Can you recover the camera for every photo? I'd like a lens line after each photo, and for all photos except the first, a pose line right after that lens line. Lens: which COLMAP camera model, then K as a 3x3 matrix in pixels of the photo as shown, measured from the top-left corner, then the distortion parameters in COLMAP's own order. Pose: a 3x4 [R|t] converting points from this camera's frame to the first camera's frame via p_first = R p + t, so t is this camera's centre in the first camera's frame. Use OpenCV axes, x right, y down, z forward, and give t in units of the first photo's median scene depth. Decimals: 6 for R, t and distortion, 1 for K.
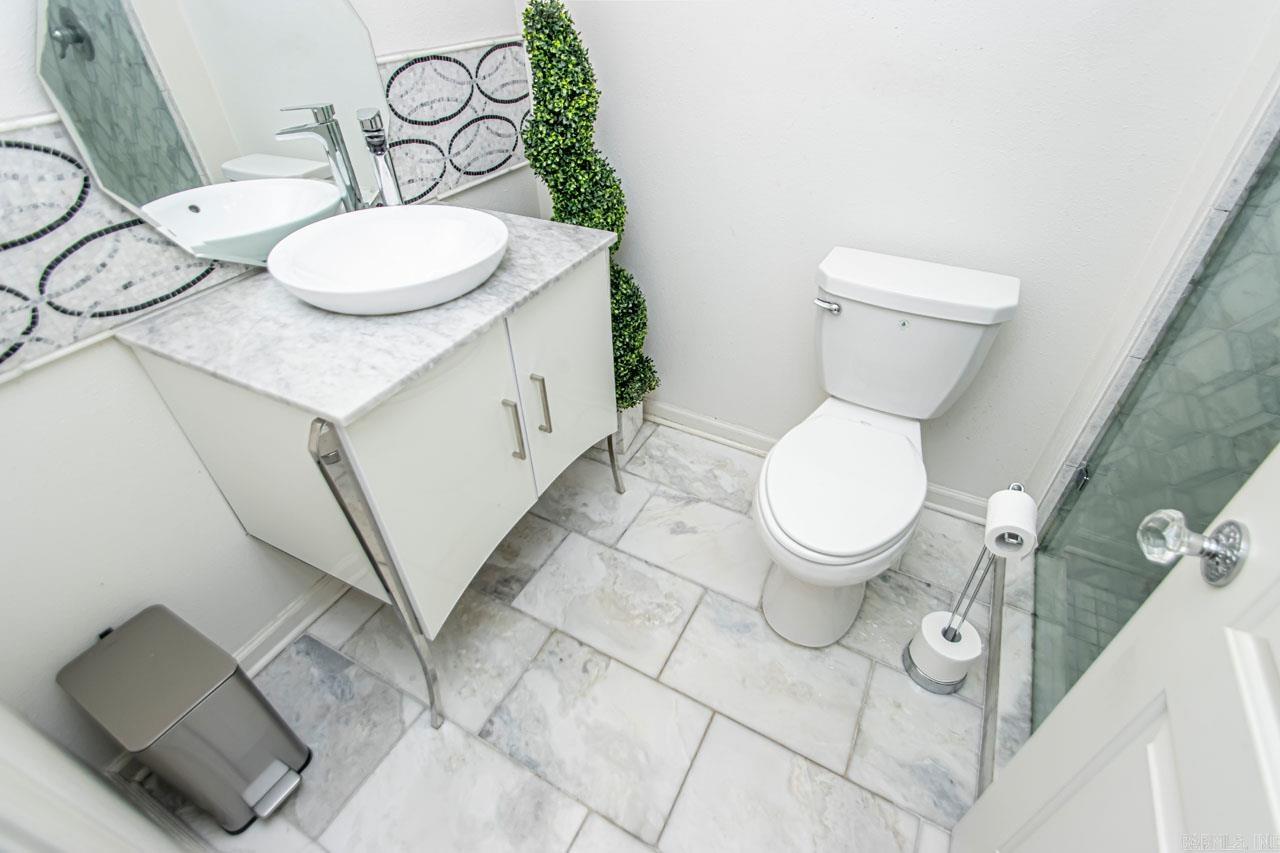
lens RADIAL K [[596.4, 0, 651.1], [0, 596.4, 415.7], [0, 0, 1]] dist [0.013383, -0.014340]
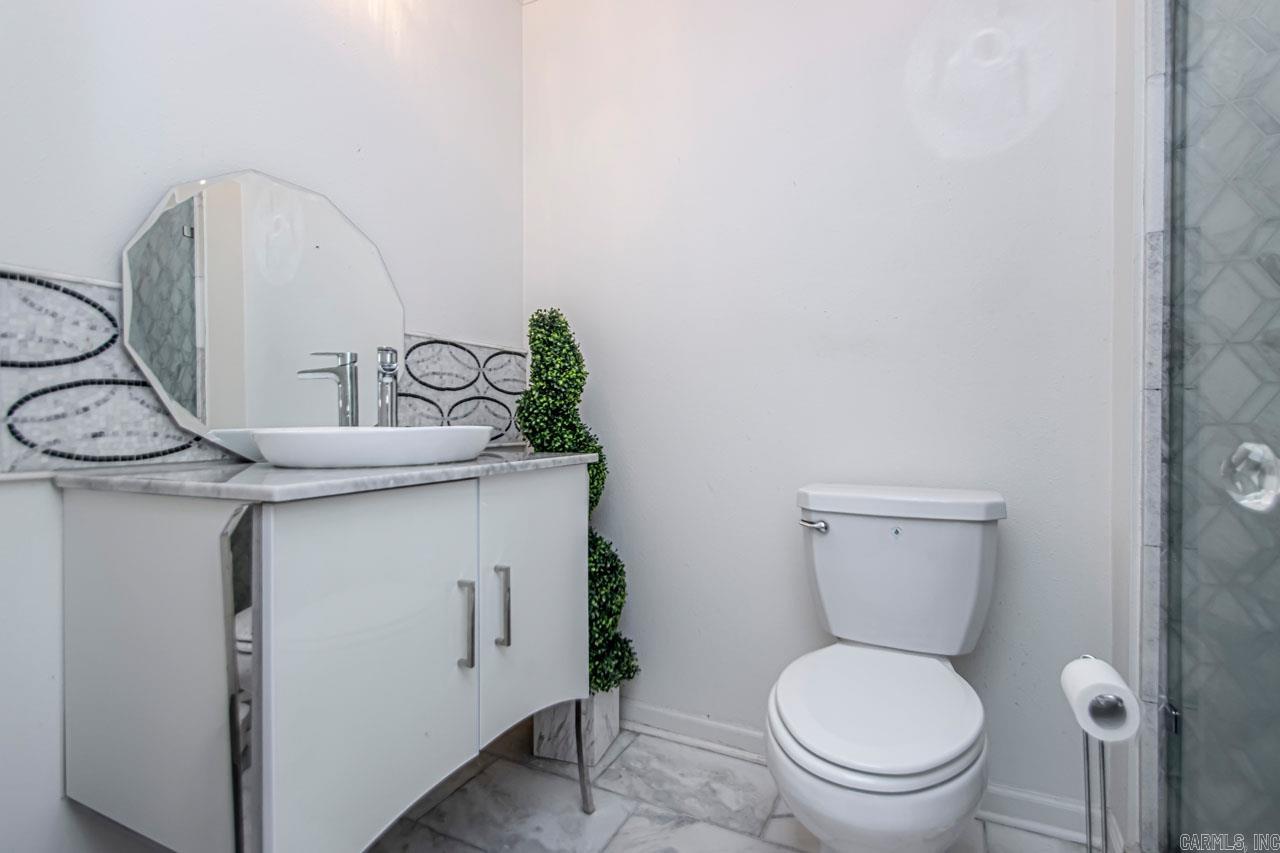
lens RADIAL K [[596.4, 0, 643.6], [0, 596.4, 415.5], [0, 0, 1]] dist [0.013383, -0.014340]
pose [[0.999709, 0.005586, 0.023456, -0.003080], [0.010296, 0.780757, -0.624751, 0.274990], [-0.021803, 0.624810, 0.780472, 0.142511]]
